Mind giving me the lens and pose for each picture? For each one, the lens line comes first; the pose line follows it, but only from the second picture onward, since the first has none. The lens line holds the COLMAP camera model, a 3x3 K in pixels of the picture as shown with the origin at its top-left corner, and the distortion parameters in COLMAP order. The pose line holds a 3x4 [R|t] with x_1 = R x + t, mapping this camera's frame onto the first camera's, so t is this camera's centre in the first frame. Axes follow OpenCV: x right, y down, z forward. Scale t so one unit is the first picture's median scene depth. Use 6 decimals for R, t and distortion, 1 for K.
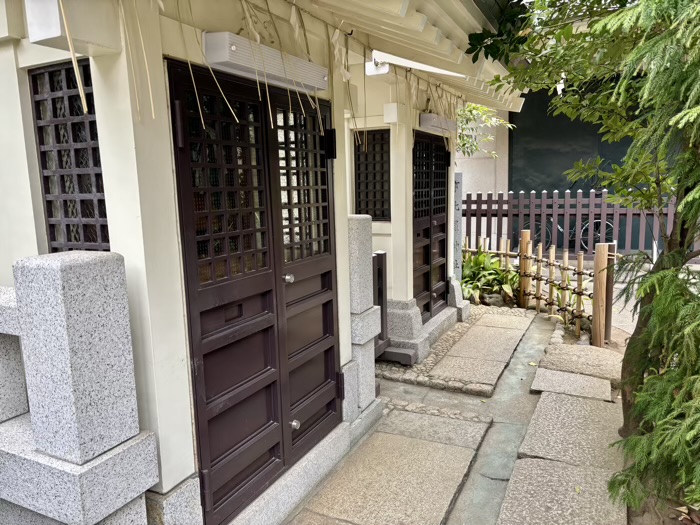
lens RADIAL K [[535.1, 0, 347.3], [0, 535.1, 263.3], [0, 0, 1]] dist [0.066829, -0.067720]
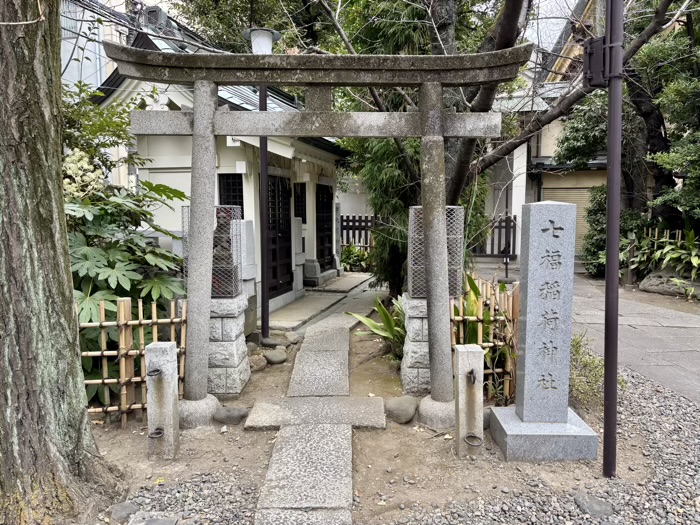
lens RADIAL K [[535.1, 0, 350.2], [0, 535.1, 262.4], [0, 0, 1]] dist [0.066829, -0.067720]
pose [[0.979838, 0.004616, 0.199738, -0.146447], [0.005430, 0.998749, -0.049718, 0.154451], [-0.199718, 0.049801, 0.978587, -0.961247]]
